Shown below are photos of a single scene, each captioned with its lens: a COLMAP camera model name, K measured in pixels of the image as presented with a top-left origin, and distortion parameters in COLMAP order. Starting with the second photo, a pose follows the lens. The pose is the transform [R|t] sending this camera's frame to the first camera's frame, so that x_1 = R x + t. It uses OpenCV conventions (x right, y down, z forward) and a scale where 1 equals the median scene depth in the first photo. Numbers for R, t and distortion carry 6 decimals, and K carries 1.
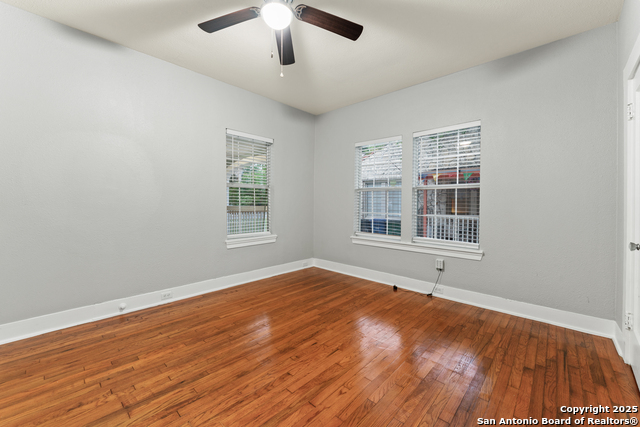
lens RADIAL K [[258.1, 0, 318.6], [0, 258.1, 213.0], [0, 0, 1]] dist [0.001574, -0.000538]
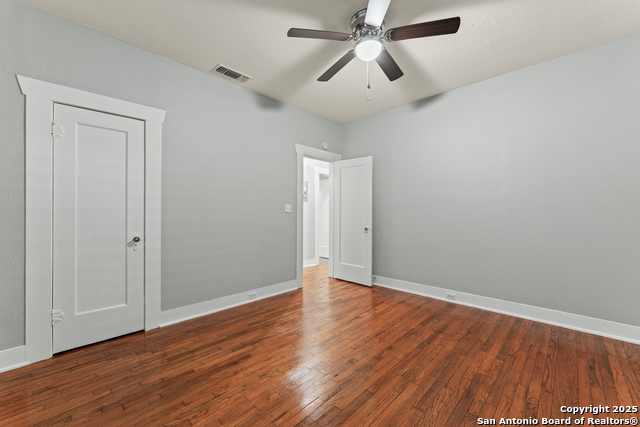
lens RADIAL K [[258.1, 0, 319.9], [0, 258.1, 214.5], [0, 0, 1]] dist [0.001574, -0.000538]
pose [[-0.999855, -0.007127, 0.015496, 0.033688], [-0.006609, 0.999426, 0.033239, -0.071086], [-0.015724, 0.033132, -0.999327, 2.102639]]
